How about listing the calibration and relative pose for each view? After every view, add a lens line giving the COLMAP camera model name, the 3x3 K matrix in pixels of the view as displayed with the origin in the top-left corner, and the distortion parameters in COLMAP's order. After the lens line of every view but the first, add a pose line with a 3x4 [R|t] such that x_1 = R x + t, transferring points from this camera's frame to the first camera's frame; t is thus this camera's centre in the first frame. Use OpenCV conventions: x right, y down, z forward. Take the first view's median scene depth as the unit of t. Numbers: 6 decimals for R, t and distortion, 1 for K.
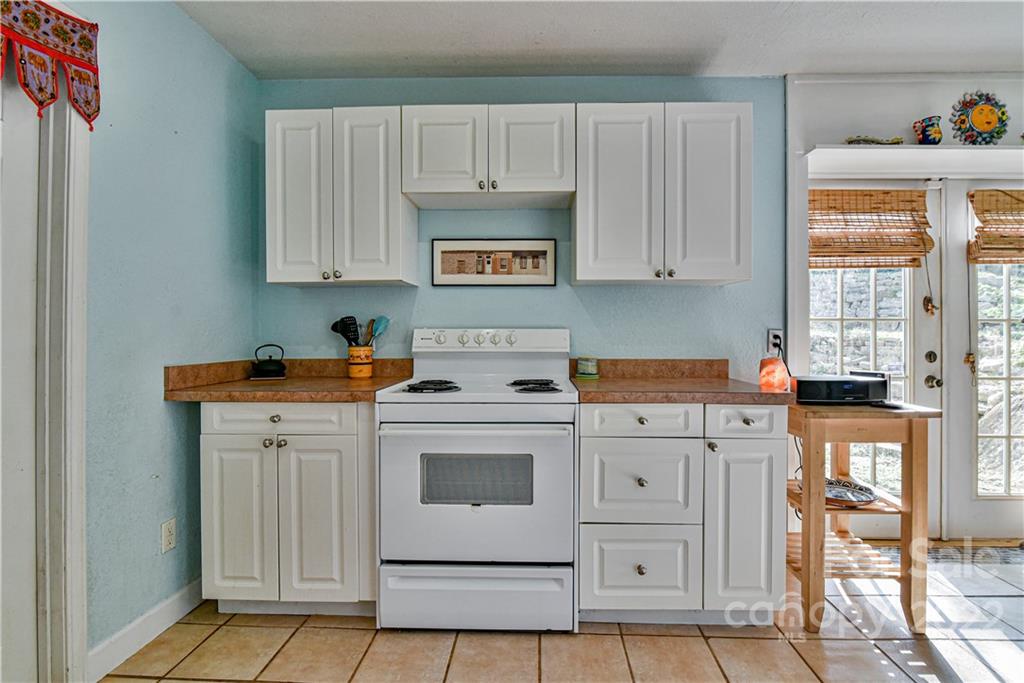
lens RADIAL K [[489.4, 0, 526.5], [0, 489.4, 335.2], [0, 0, 1]] dist [-0.015189, 0.000250]
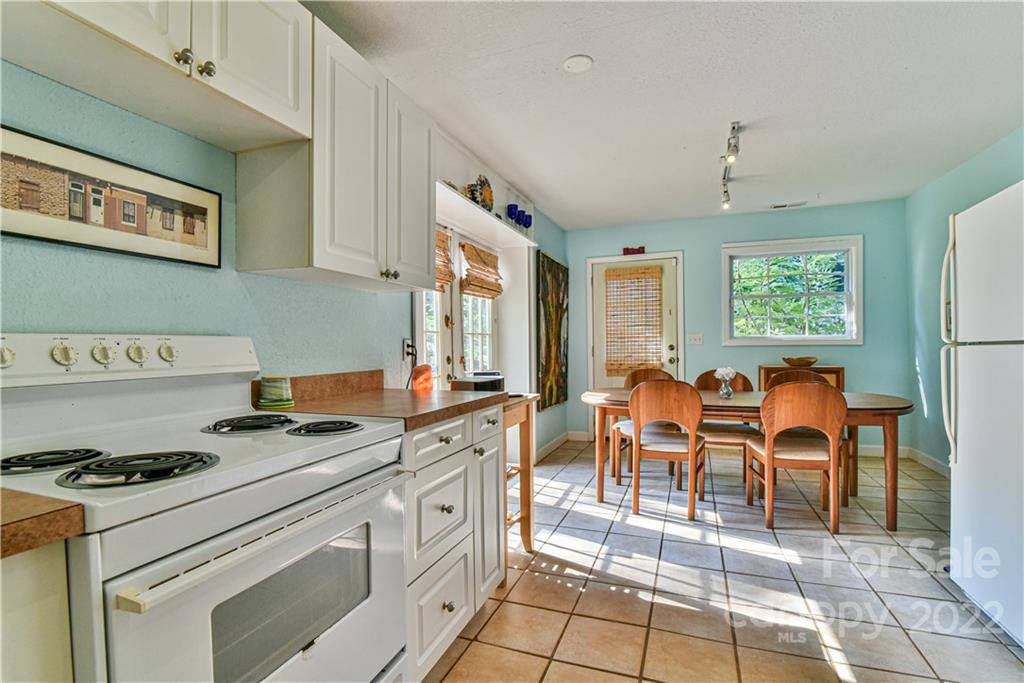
lens RADIAL K [[473.2, 0, 512.9], [0, 473.2, 354.1], [0, 0, 1]] dist [-0.023735, 0.001763]
pose [[0.334509, -0.024450, 0.942075, -0.390763], [0.011712, 0.999694, 0.021786, 0.001454], [-0.942320, 0.003745, 0.334693, 0.445655]]
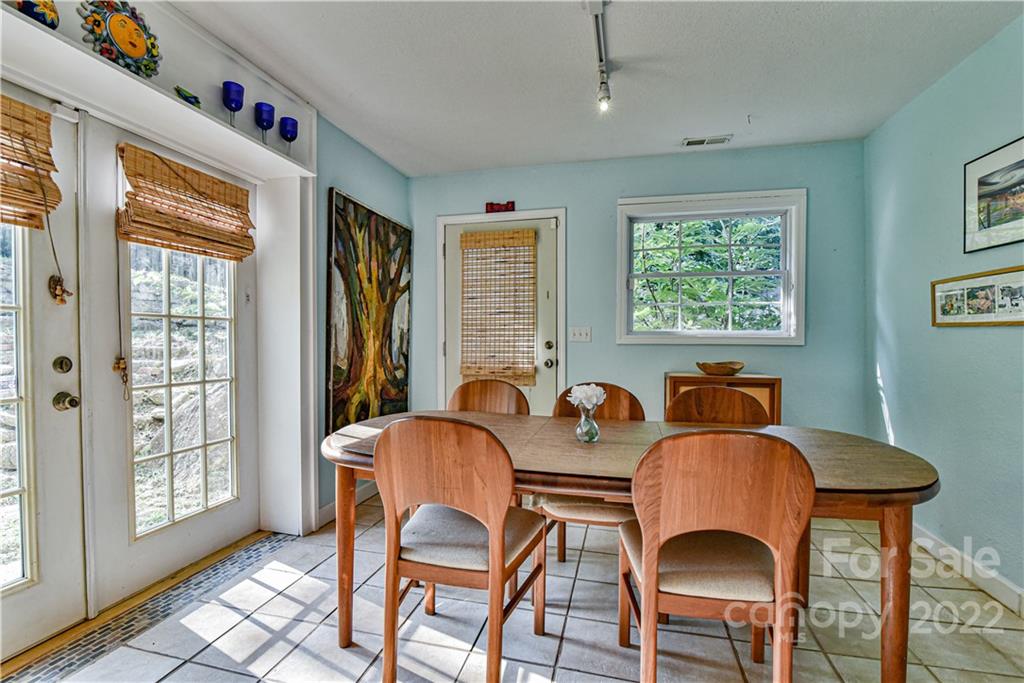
lens RADIAL K [[473.2, 0, 509.3], [0, 473.2, 349.1], [0, 0, 1]] dist [-0.023735, 0.001763]
pose [[0.215913, -0.021418, 0.976178, 0.378490], [-0.004302, 0.999729, 0.022886, 0.005647], [-0.976403, -0.009141, 0.215762, 0.276568]]
